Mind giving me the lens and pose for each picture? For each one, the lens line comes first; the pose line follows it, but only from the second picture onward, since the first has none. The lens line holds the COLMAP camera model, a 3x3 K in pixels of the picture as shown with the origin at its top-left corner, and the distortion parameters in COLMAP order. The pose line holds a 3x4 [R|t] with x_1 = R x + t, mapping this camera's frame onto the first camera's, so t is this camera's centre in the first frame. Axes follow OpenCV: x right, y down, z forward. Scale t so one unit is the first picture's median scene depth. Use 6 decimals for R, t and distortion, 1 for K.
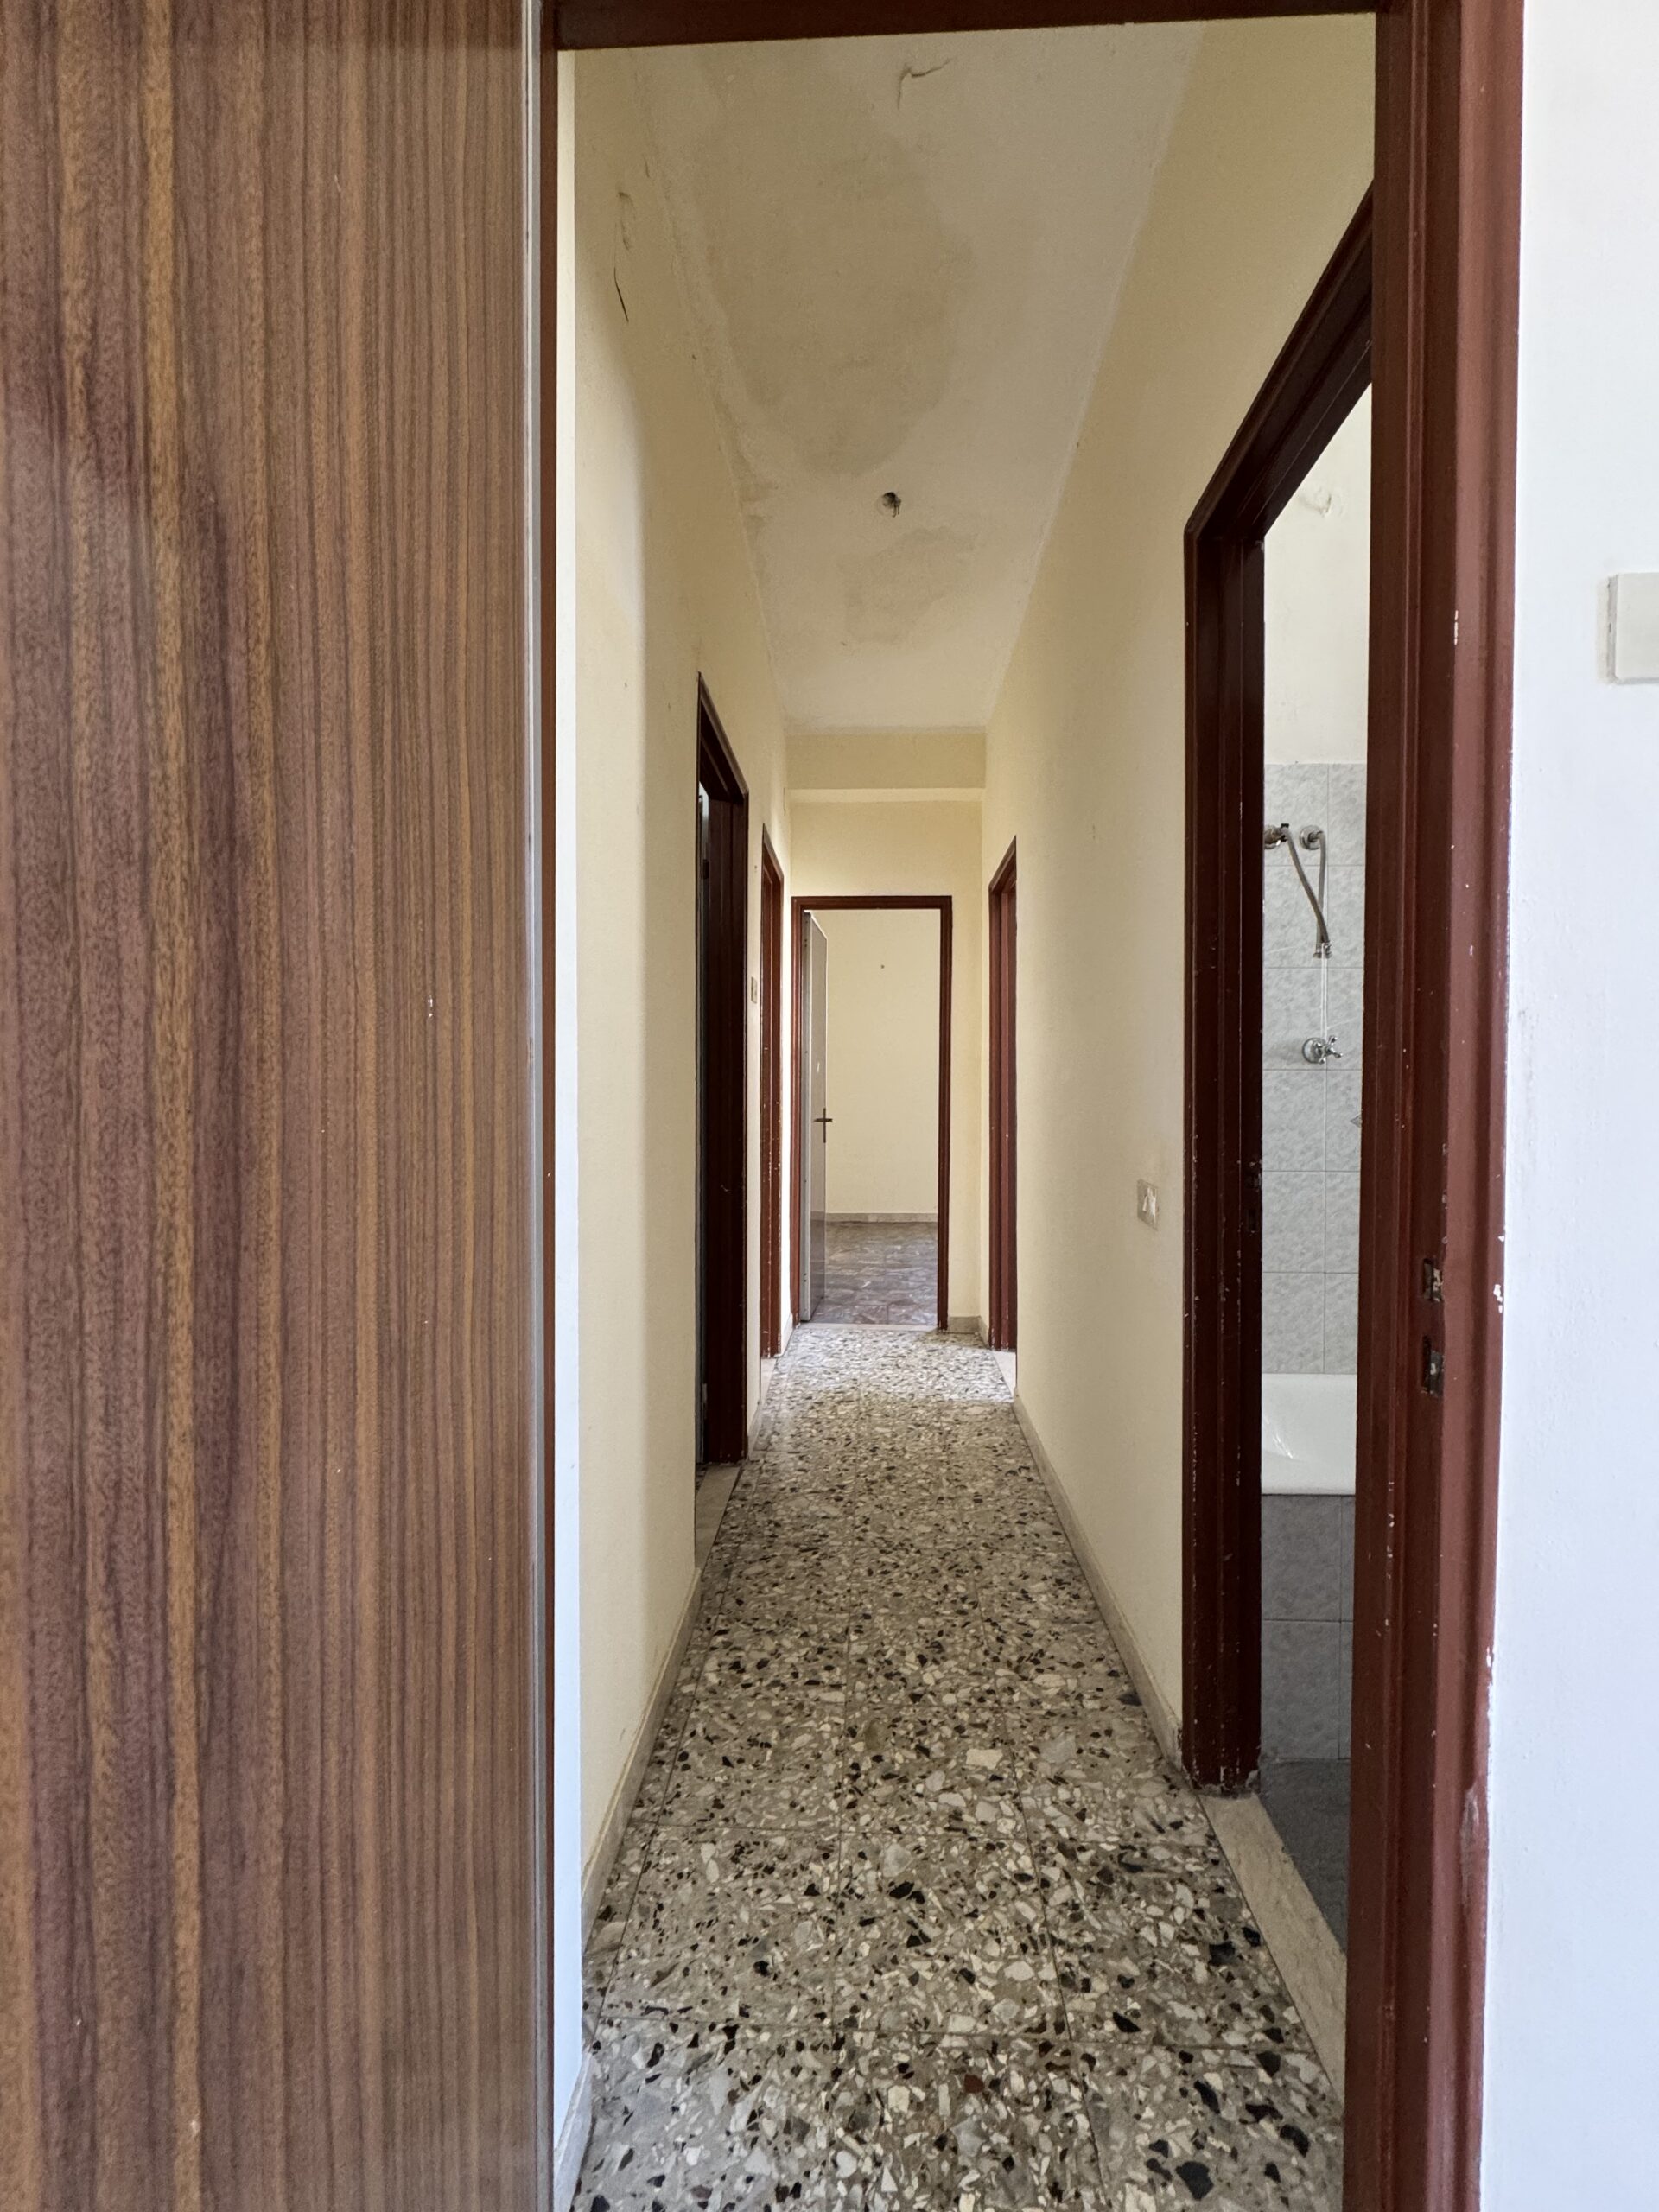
lens RADIAL K [[880.7, 0, 834.8], [0, 880.7, 1111.1], [0, 0, 1]] dist [-0.004410, 0.001138]
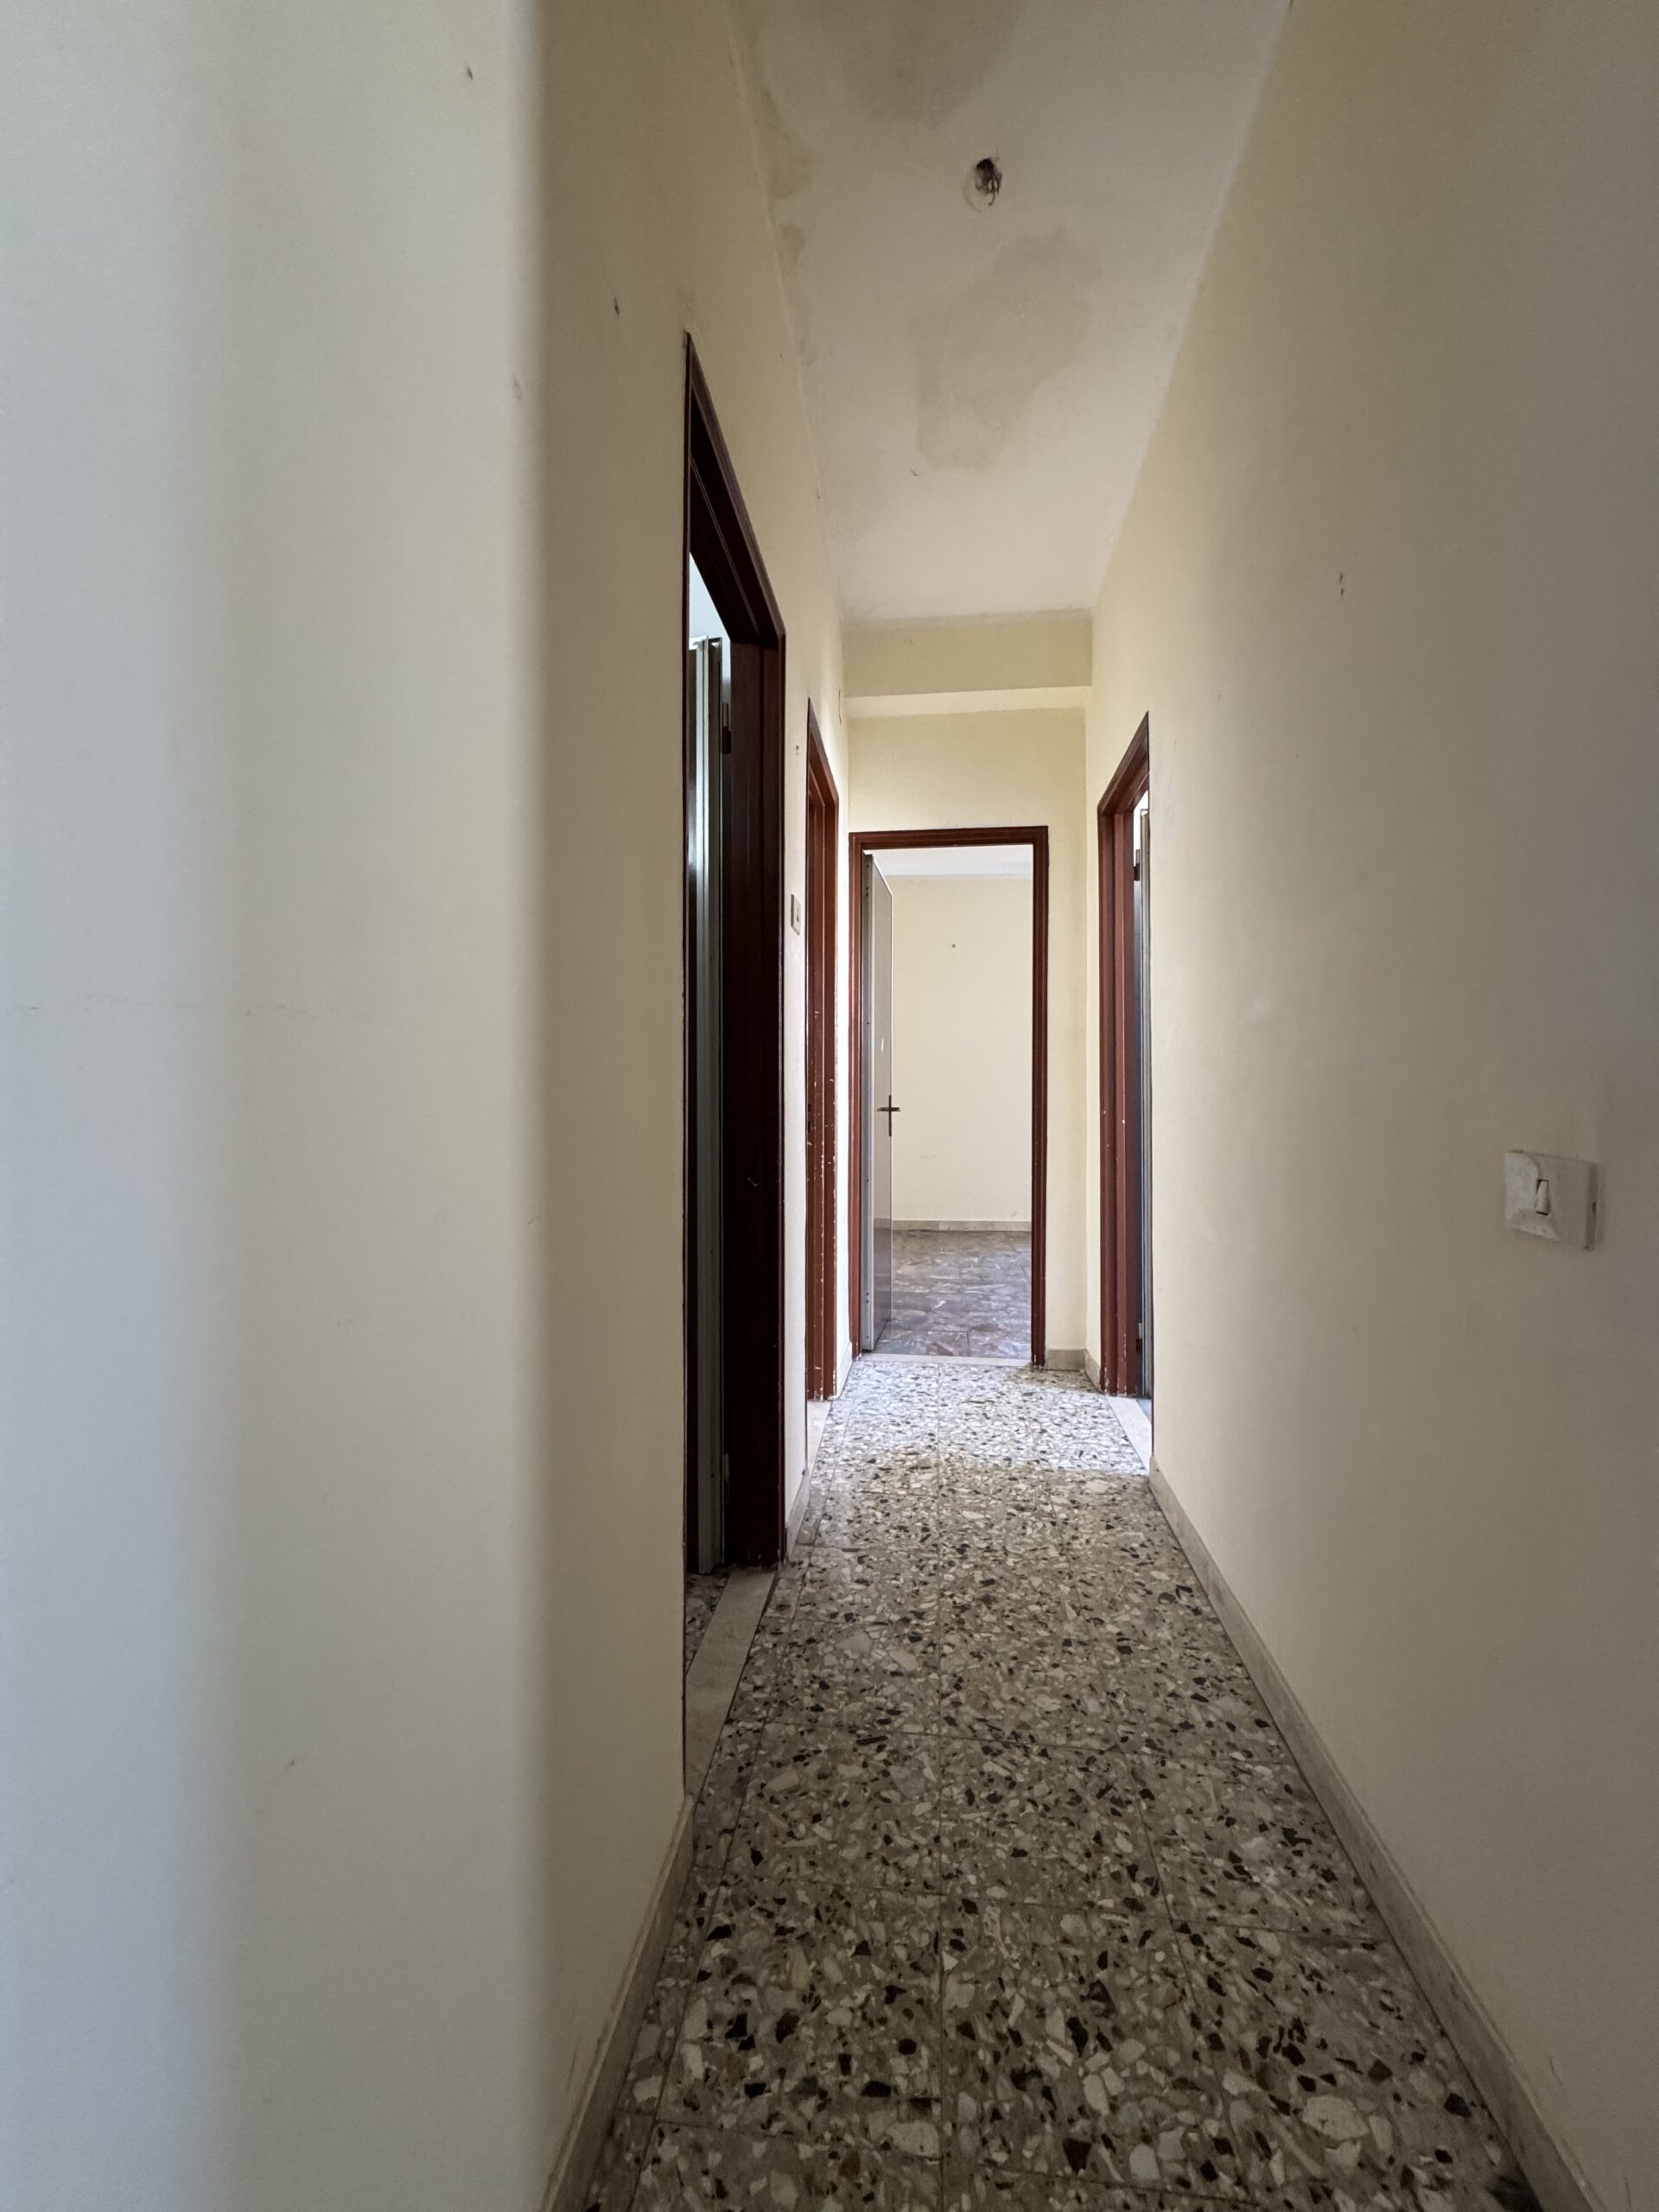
lens RADIAL K [[880.7, 0, 832.7], [0, 880.7, 1106.7], [0, 0, 1]] dist [-0.004410, 0.001138]
pose [[0.997191, -0.003559, -0.074814, -0.006361], [0.002554, 0.999905, -0.013526, 0.036493], [0.074855, 0.013297, 0.997106, 0.291235]]
